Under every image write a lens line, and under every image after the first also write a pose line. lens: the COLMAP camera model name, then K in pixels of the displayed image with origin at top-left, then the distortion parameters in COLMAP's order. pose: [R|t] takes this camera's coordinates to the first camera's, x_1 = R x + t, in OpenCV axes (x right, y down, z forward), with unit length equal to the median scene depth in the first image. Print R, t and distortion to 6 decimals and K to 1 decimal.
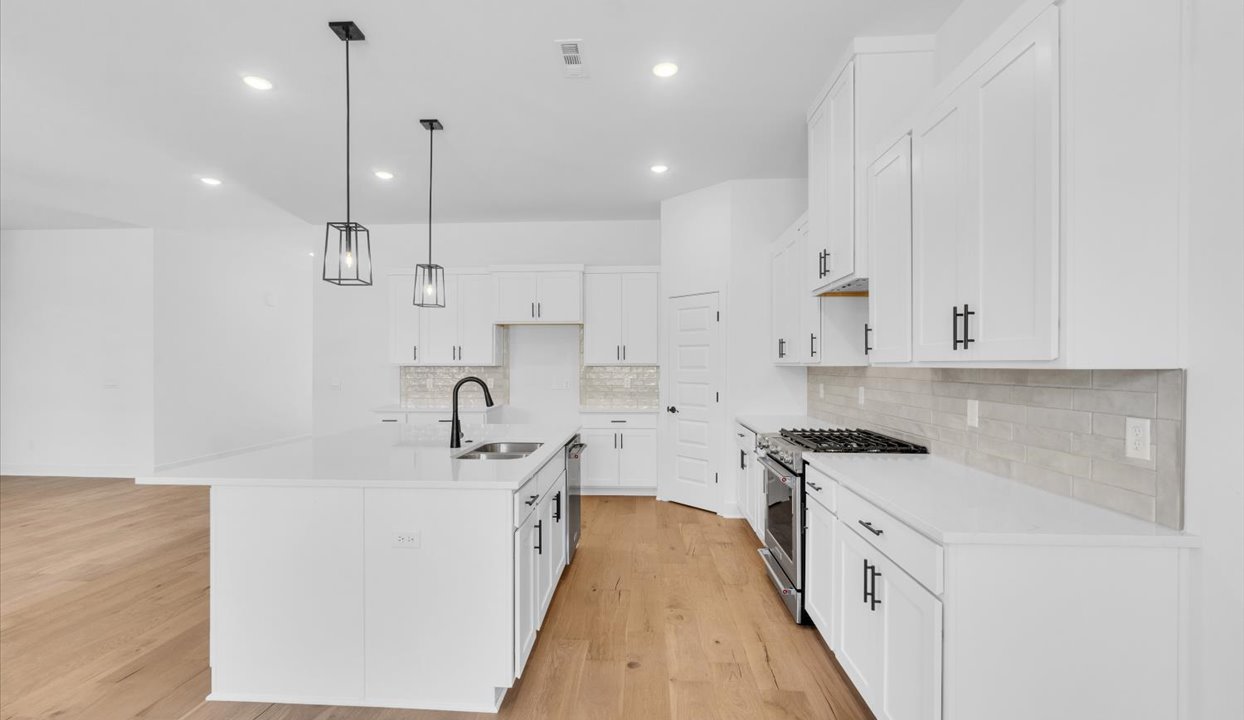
lens RADIAL K [[540.5, 0, 622.2], [0, 540.5, 365.5], [0, 0, 1]] dist [-0.001180, -0.000514]
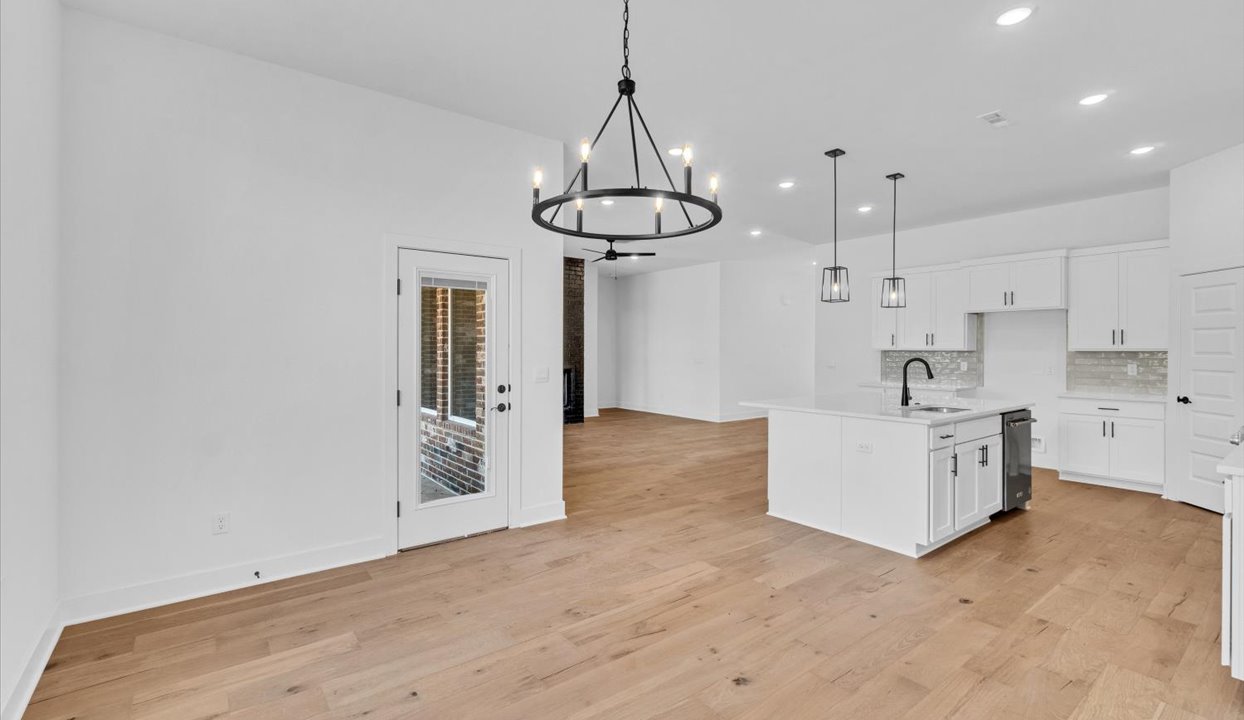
lens RADIAL K [[540.5, 0, 620.2], [0, 540.5, 352.5], [0, 0, 1]] dist [-0.001180, -0.000514]
pose [[0.649083, 0.005149, -0.760701, 0.243230], [-0.002709, 0.999986, 0.004457, 0.001832], [0.760713, -0.000832, 0.649088, -0.432480]]
